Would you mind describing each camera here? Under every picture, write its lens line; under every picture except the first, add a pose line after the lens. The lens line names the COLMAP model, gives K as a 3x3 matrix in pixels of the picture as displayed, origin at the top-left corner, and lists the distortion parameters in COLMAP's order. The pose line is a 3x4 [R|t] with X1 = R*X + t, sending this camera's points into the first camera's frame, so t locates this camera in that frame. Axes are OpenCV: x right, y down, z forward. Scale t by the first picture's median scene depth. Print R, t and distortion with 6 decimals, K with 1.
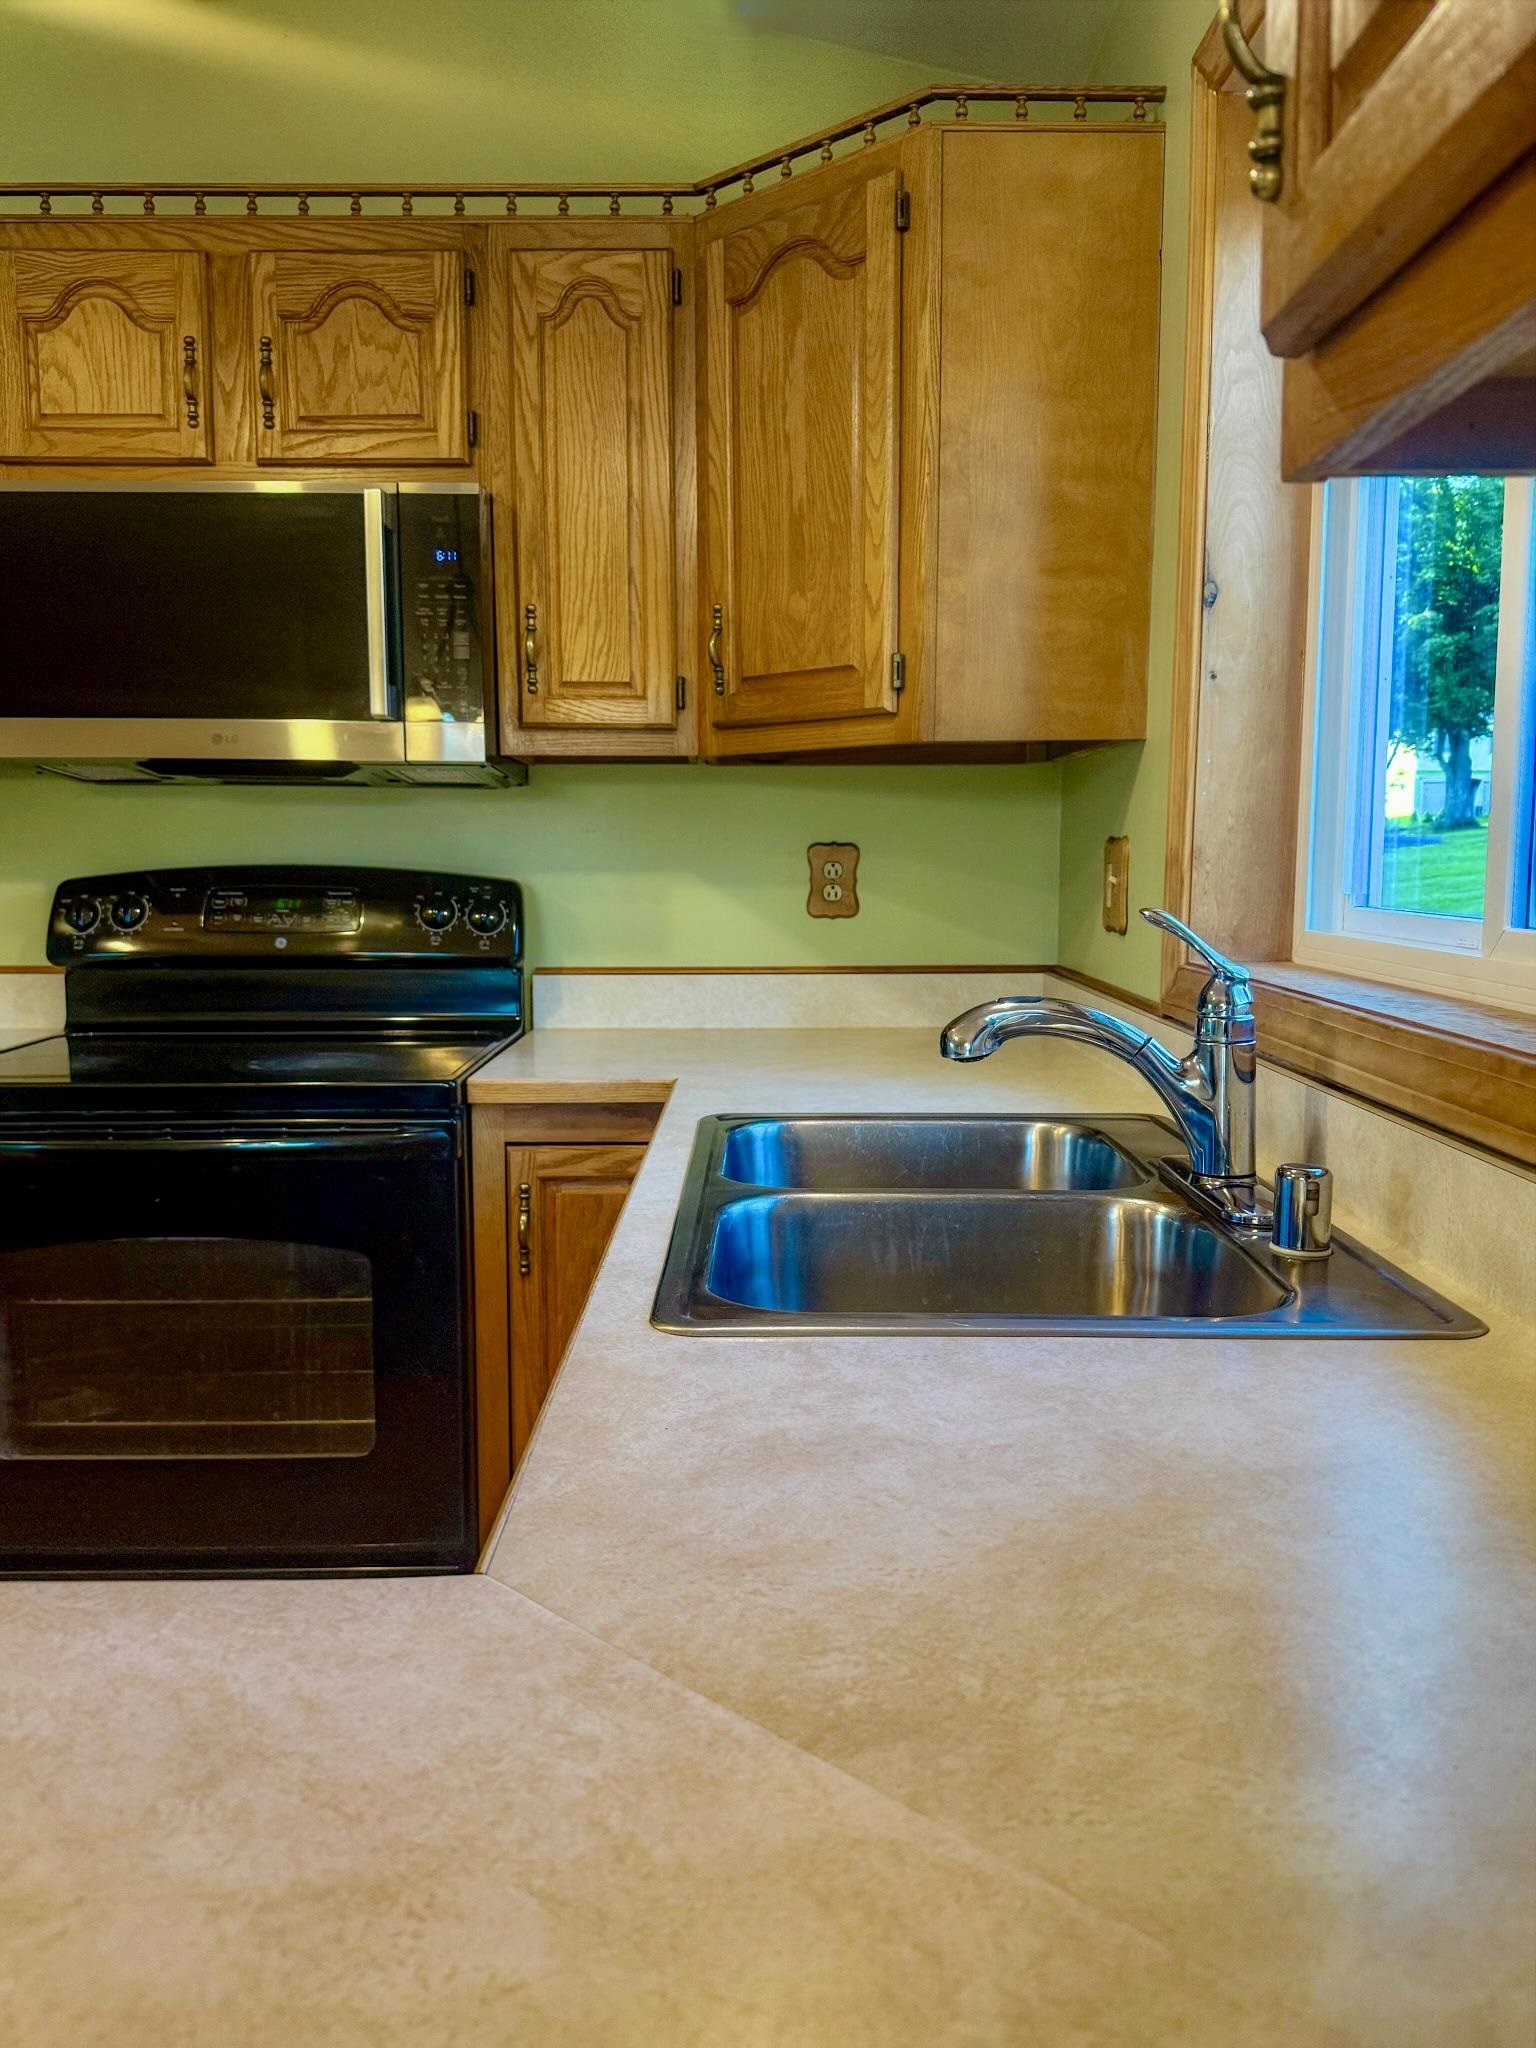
lens RADIAL K [[1548.2, 0, 767.5], [0, 1548.2, 1033.1], [0, 0, 1]] dist [0.015196, -0.038592]
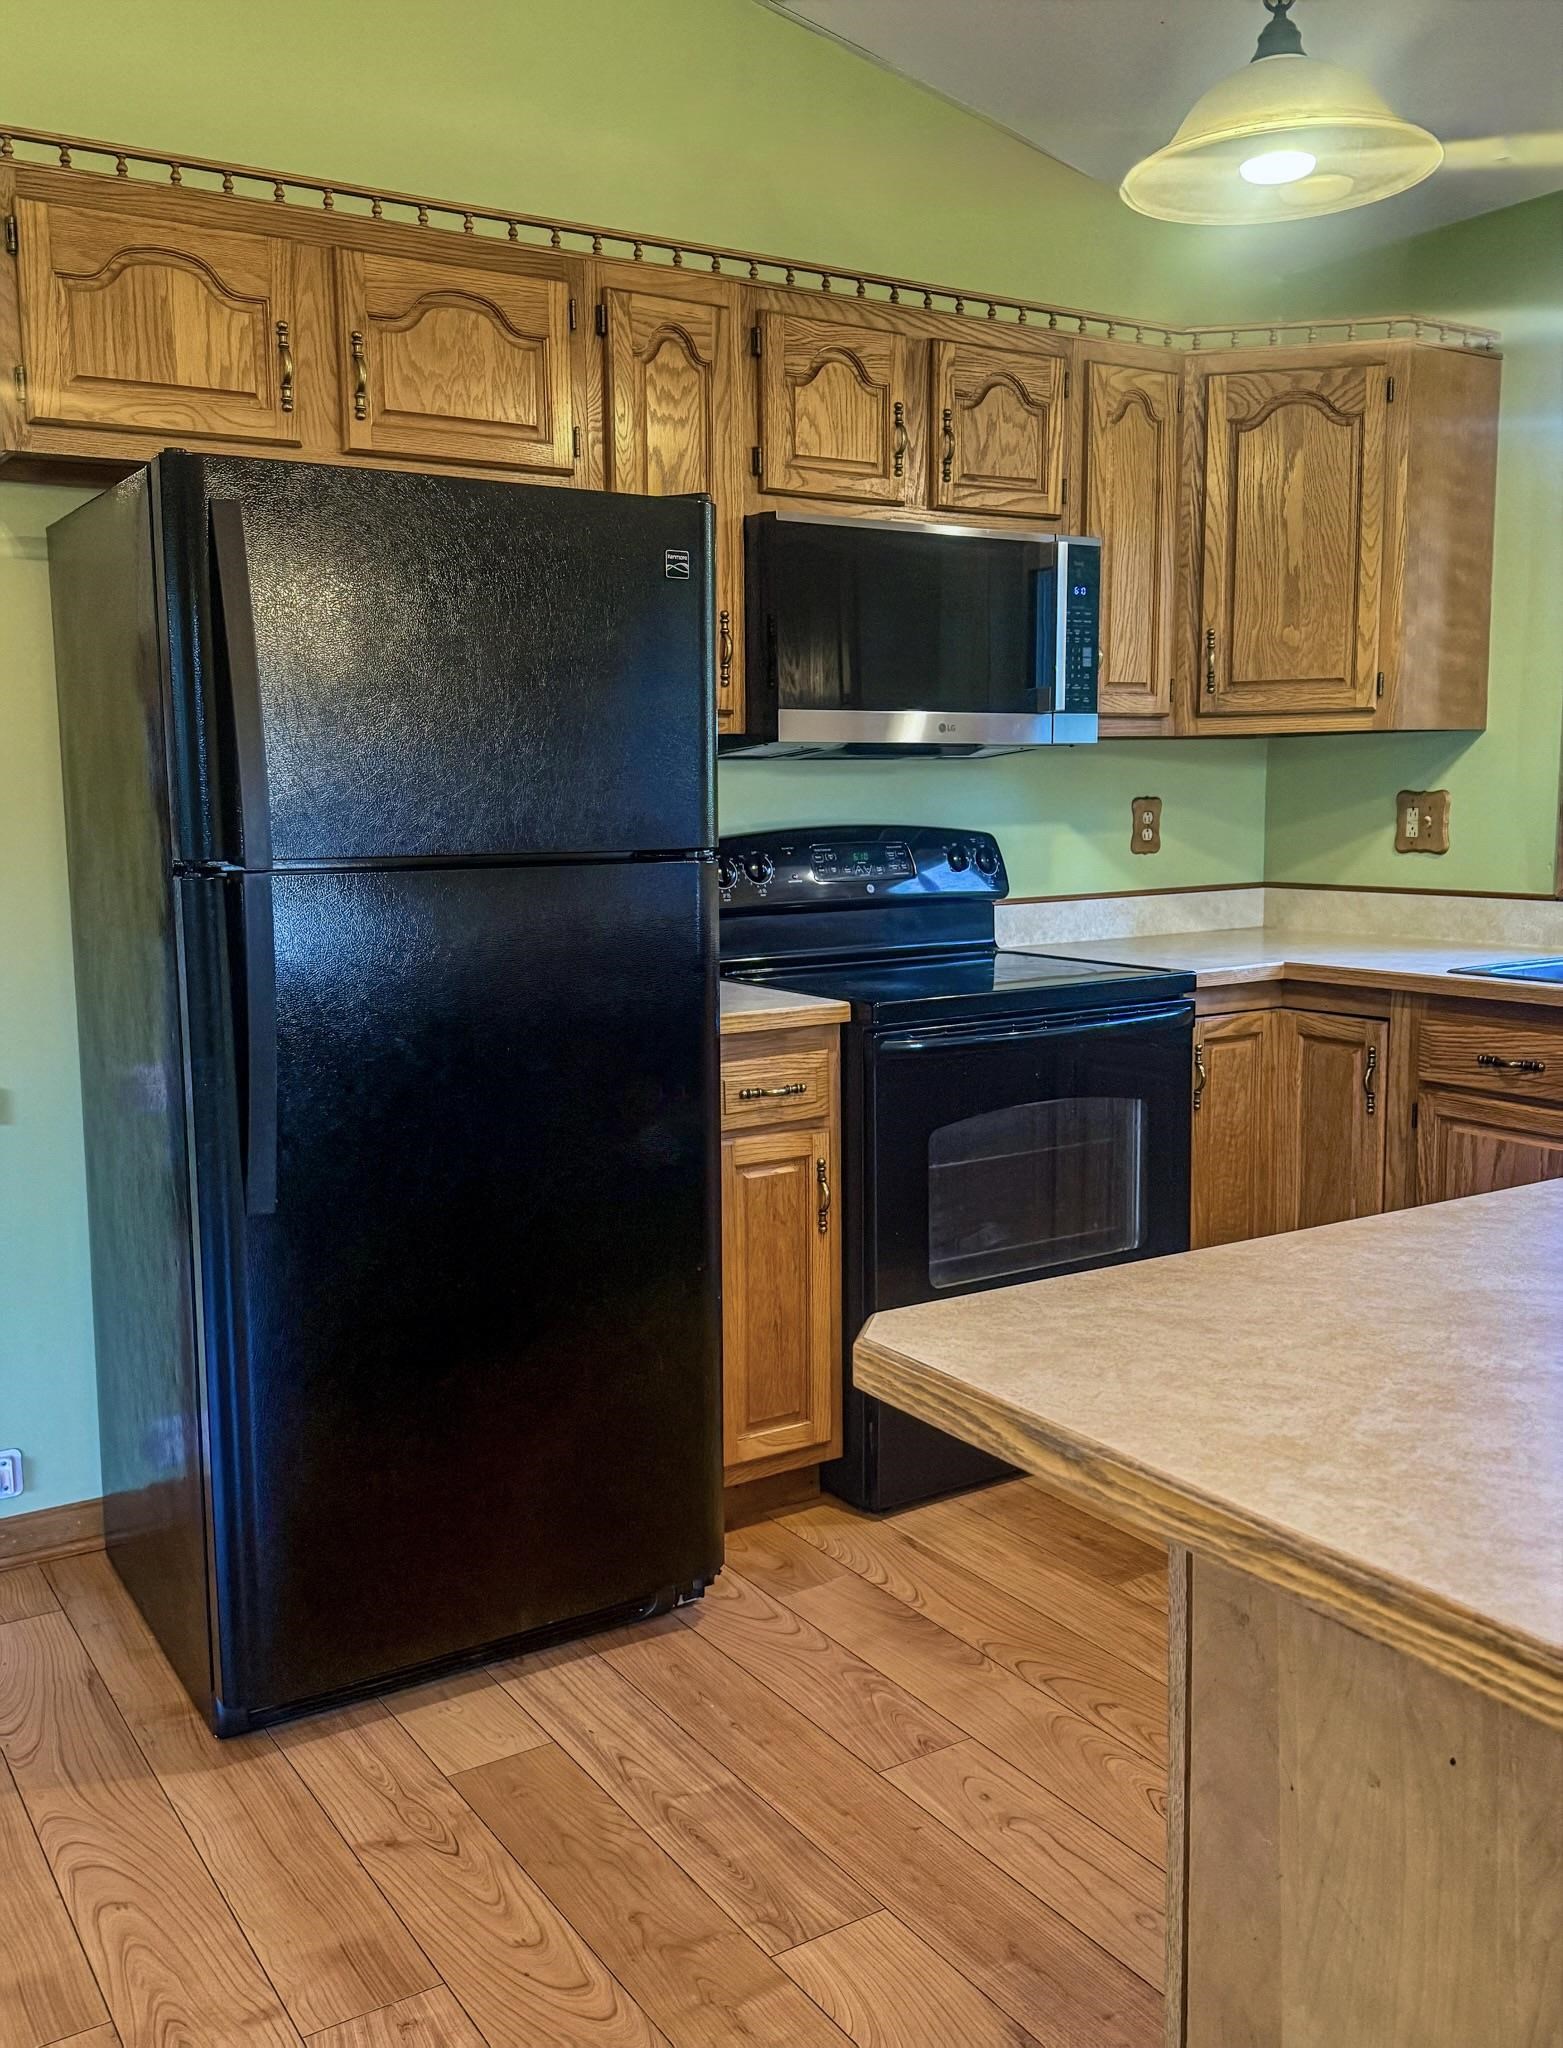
lens RADIAL K [[1791.2, 0, 783.7], [0, 1791.2, 1015.9], [0, 0, 1]] dist [0.046062, -0.015768]
pose [[0.835081, -0.087892, 0.543060, -1.280441], [0.084561, 0.995931, 0.031155, -0.011172], [-0.543589, 0.019905, 0.839115, -0.156302]]
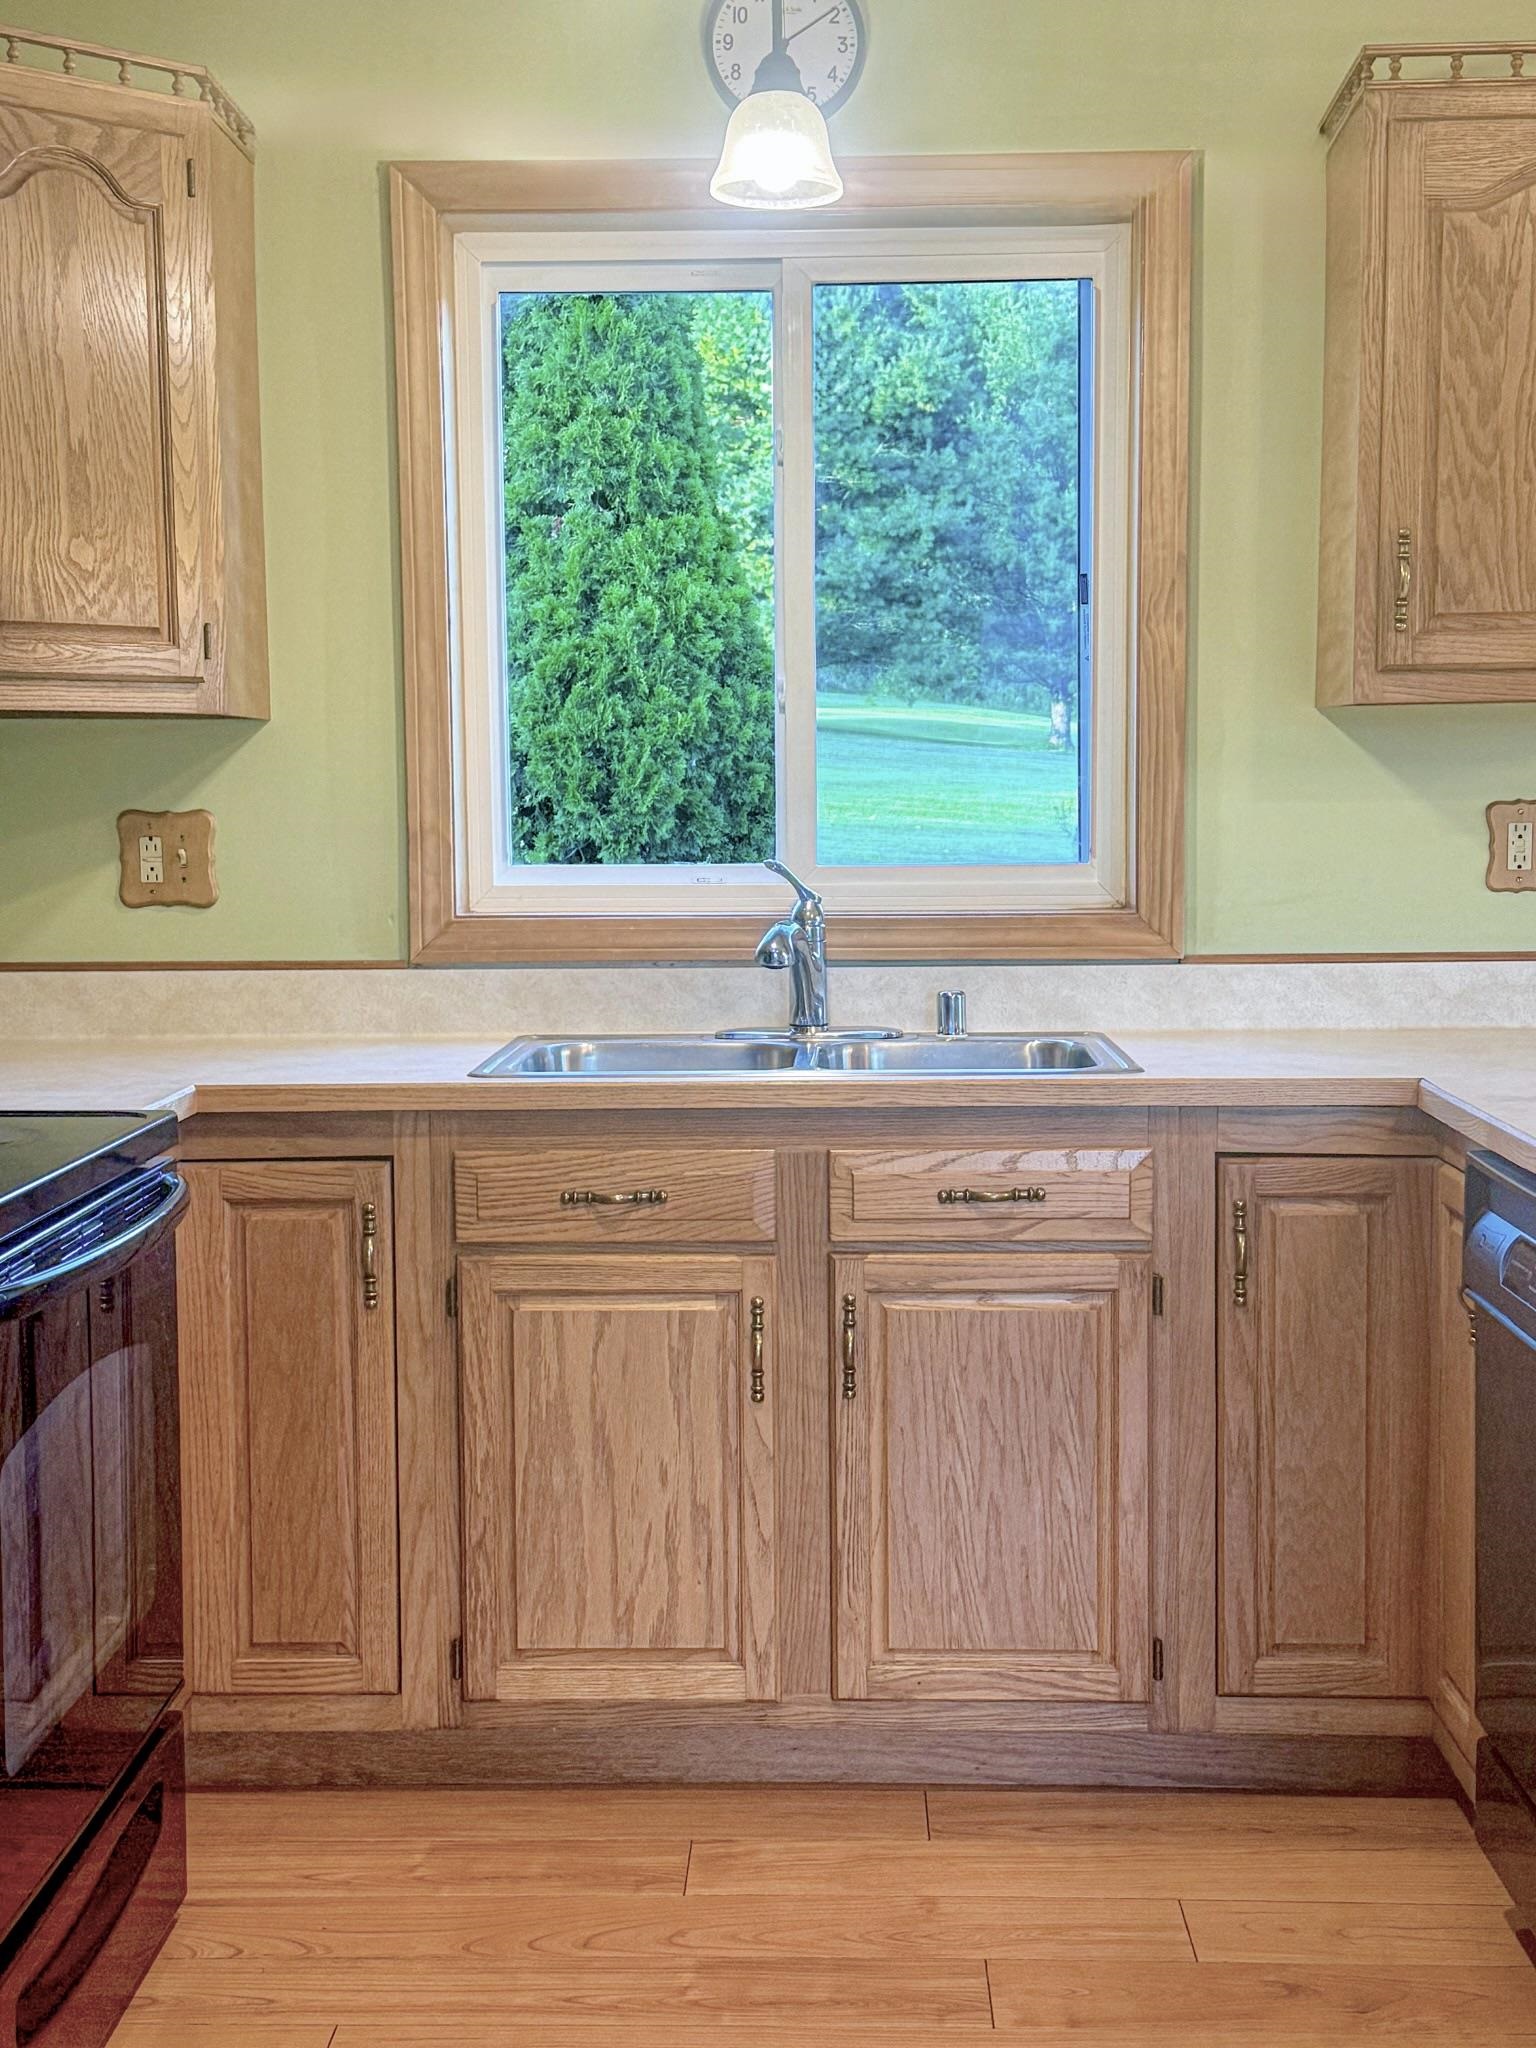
lens RADIAL K [[2680.0, 0, 770.4], [0, 2680.0, 1024.7], [0, 0, 1]] dist [0.093117, 0.000000]
pose [[0.021327, -0.094641, 0.995283, -1.472799], [0.129748, 0.987352, 0.091107, -0.094492], [-0.991318, 0.127193, 0.033337, 0.564160]]
